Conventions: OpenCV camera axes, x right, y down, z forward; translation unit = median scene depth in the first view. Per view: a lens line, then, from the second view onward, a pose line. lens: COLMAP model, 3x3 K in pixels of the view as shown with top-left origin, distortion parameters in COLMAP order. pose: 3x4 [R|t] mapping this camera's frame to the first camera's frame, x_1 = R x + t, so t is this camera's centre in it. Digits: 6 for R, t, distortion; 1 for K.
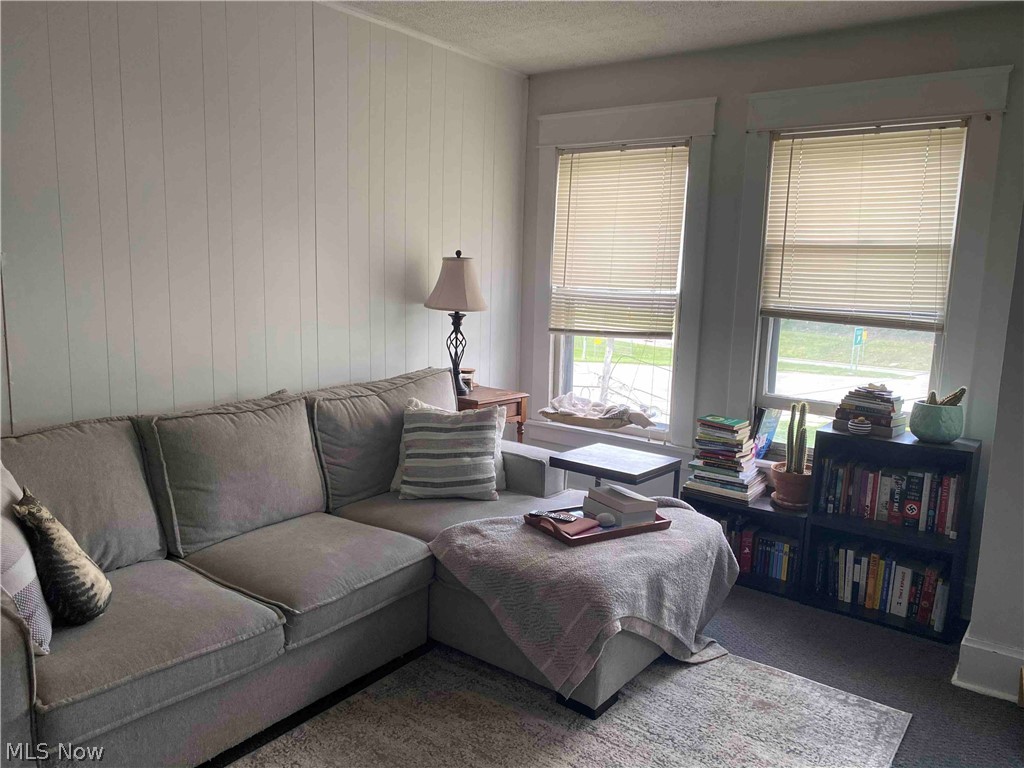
lens RADIAL K [[787.5, 0, 496.3], [0, 787.5, 390.1], [0, 0, 1]] dist [0.142585, -0.283325]
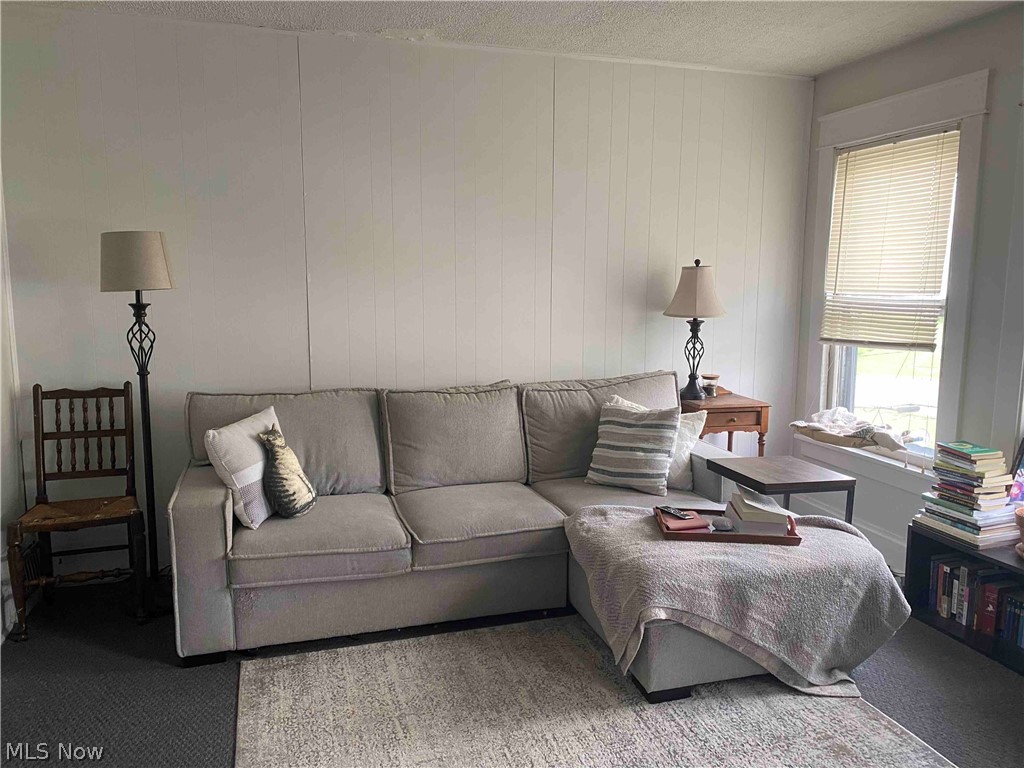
lens RADIAL K [[794.0, 0, 512.0], [0, 794.0, 384.0], [0, 0, 1]] dist [0.085785, -0.087151]
pose [[0.800210, 0.054432, -0.597245, 0.461961], [-0.075036, 0.997134, -0.009658, 0.017034], [0.595008, 0.052544, 0.802001, 0.026462]]
